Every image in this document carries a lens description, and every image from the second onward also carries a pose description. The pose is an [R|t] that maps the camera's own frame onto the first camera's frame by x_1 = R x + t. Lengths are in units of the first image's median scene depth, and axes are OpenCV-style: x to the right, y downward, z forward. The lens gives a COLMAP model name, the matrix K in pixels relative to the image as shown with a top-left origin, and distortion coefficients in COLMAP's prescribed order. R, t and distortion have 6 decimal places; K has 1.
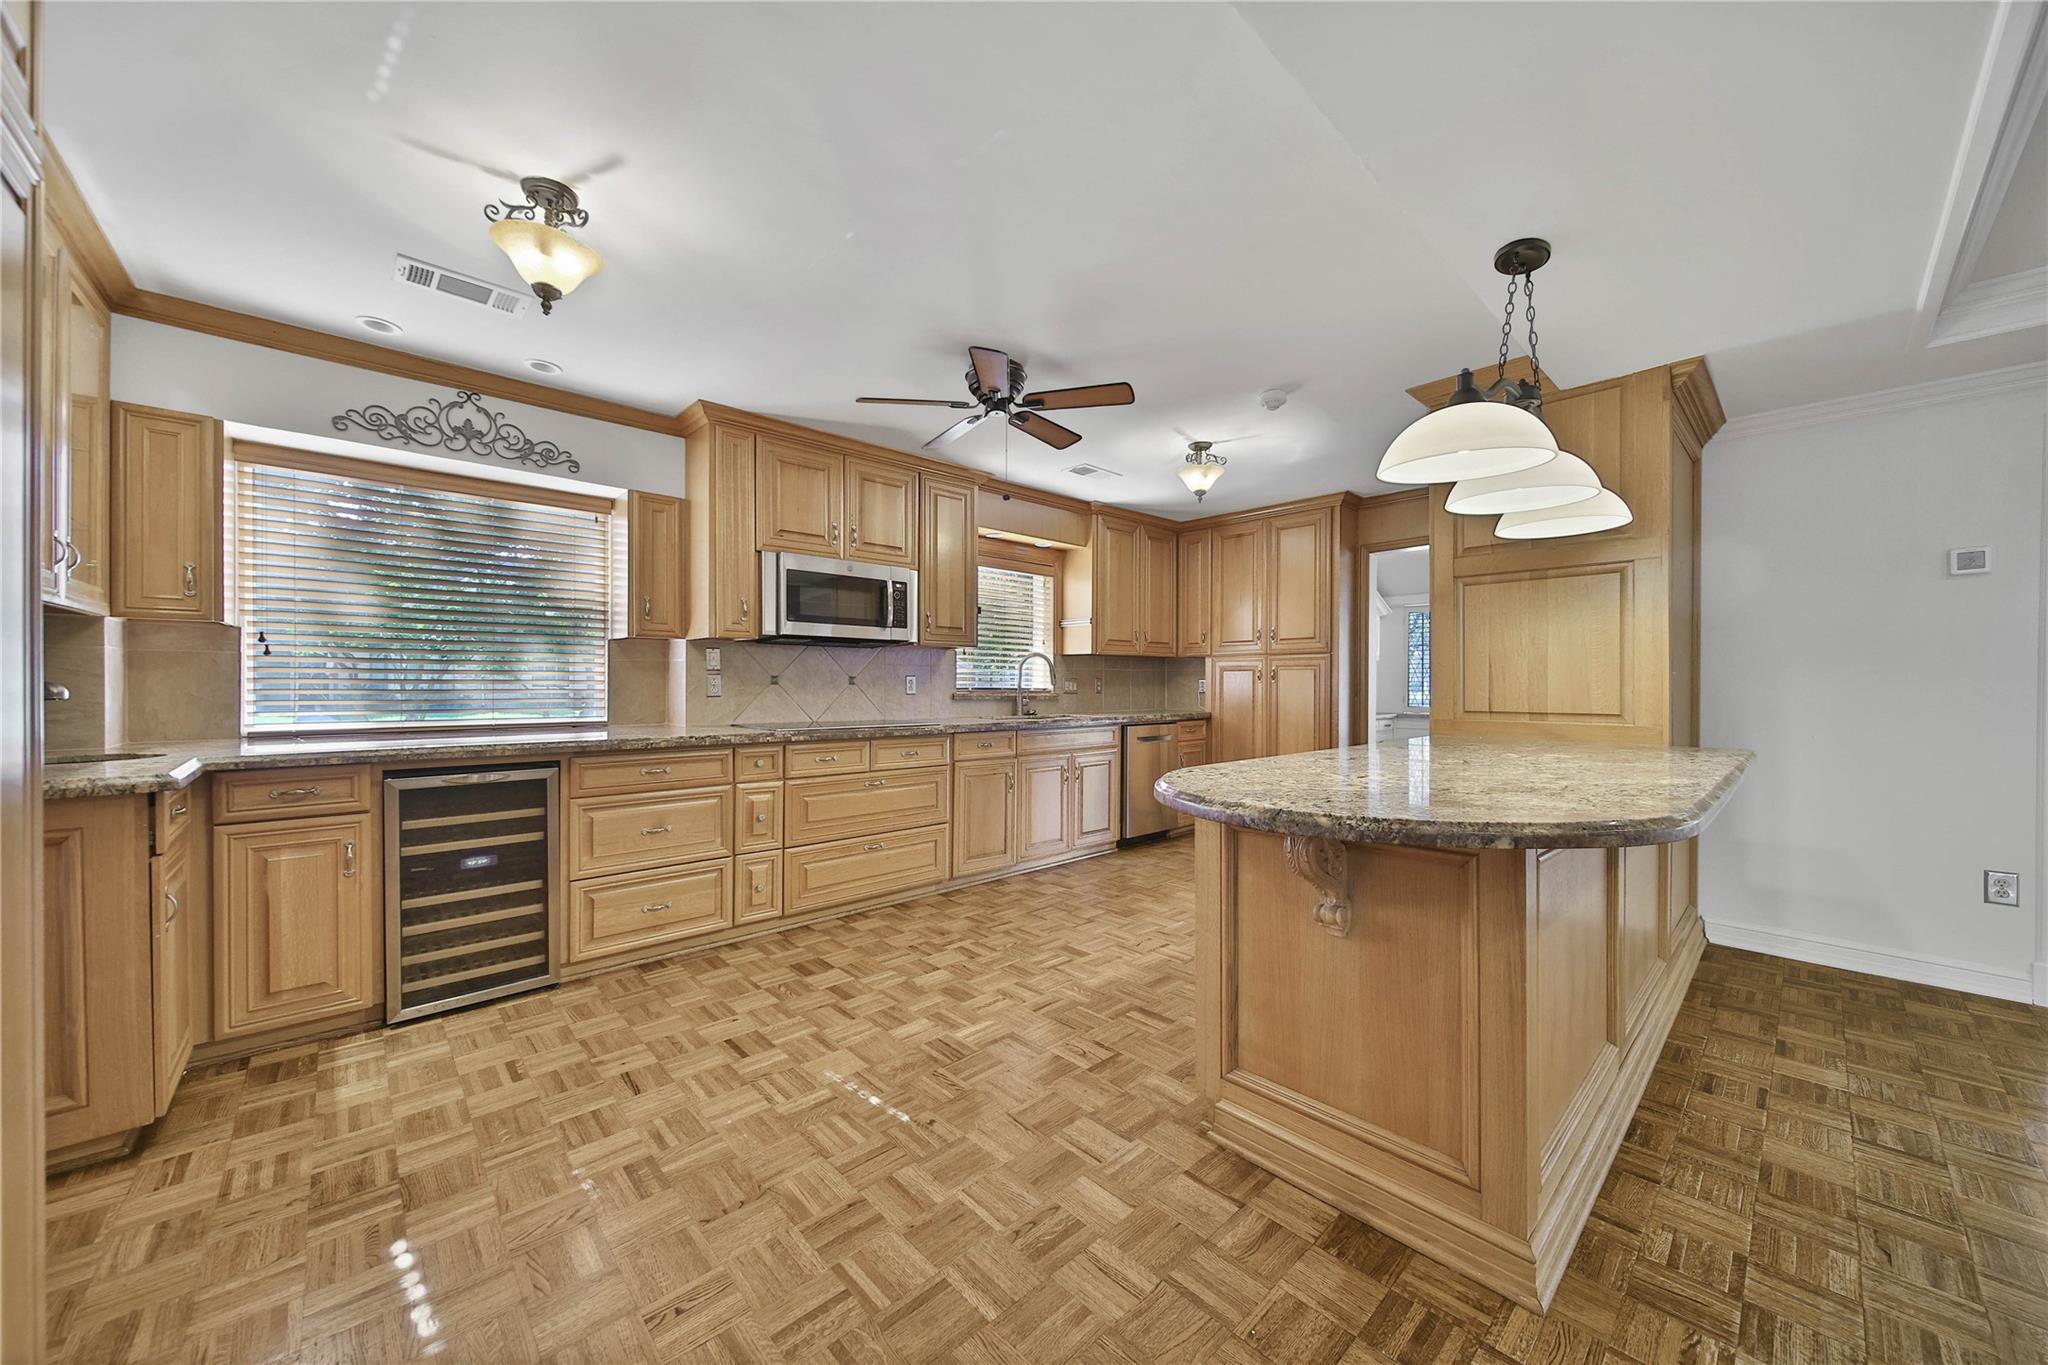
lens RADIAL K [[736.6, 0, 1014.9], [0, 736.6, 685.0], [0, 0, 1]] dist [-0.001945, -0.000256]
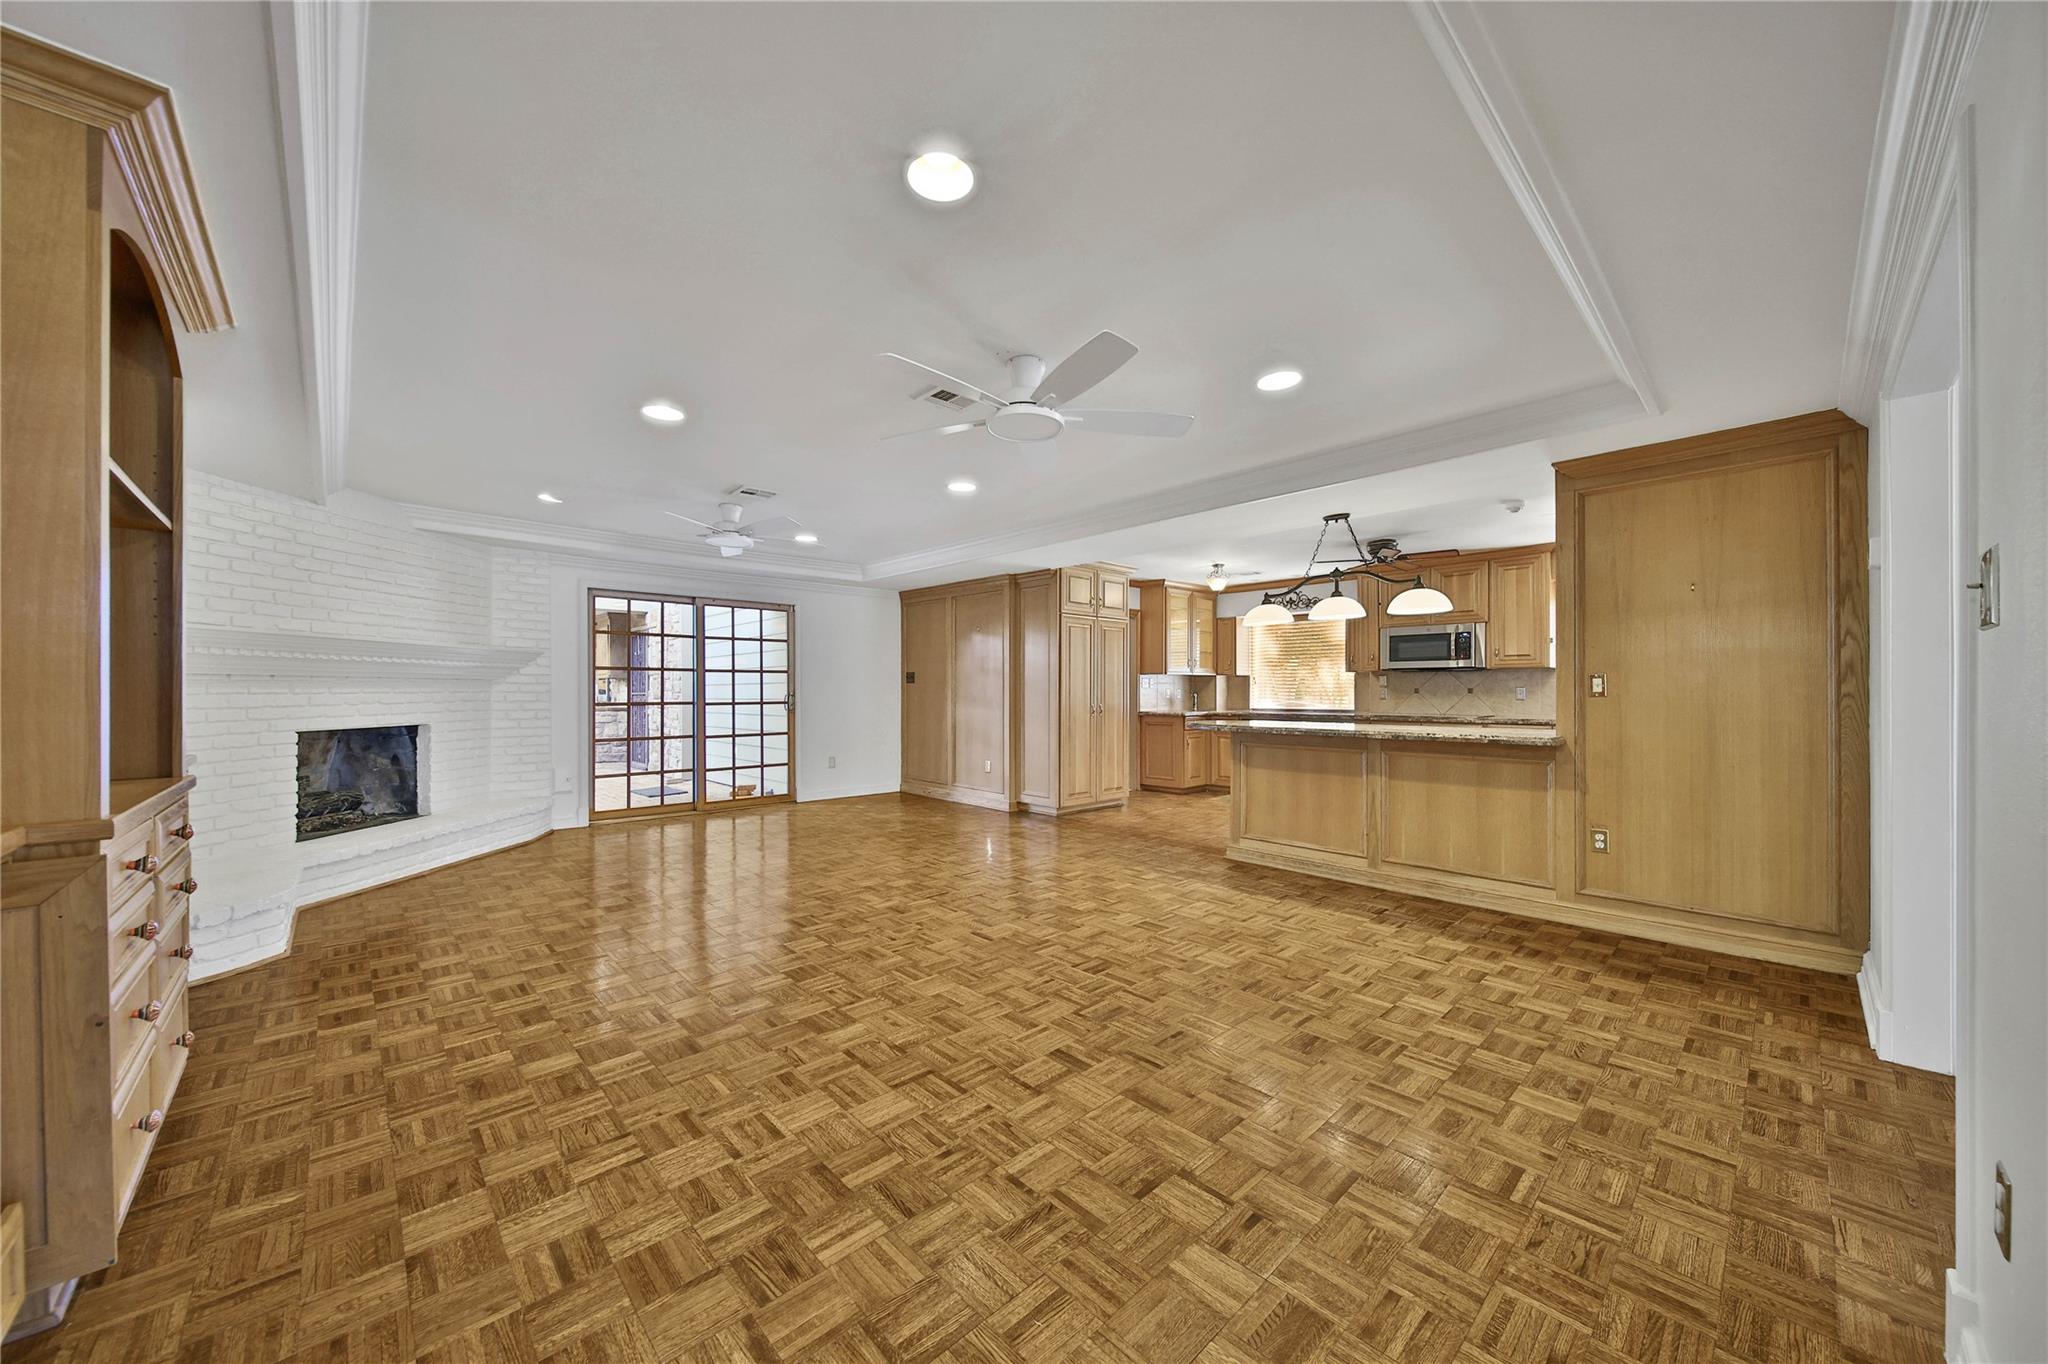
lens RADIAL K [[725.2, 0, 1015.5], [0, 725.2, 691.7], [0, 0, 1]] dist [0.007735, -0.003901]
pose [[0.027987, -0.002267, -0.999606, 1.827722], [-0.001537, 0.999996, -0.002311, 0.001700], [0.999607, 0.001601, 0.027984, -0.076061]]
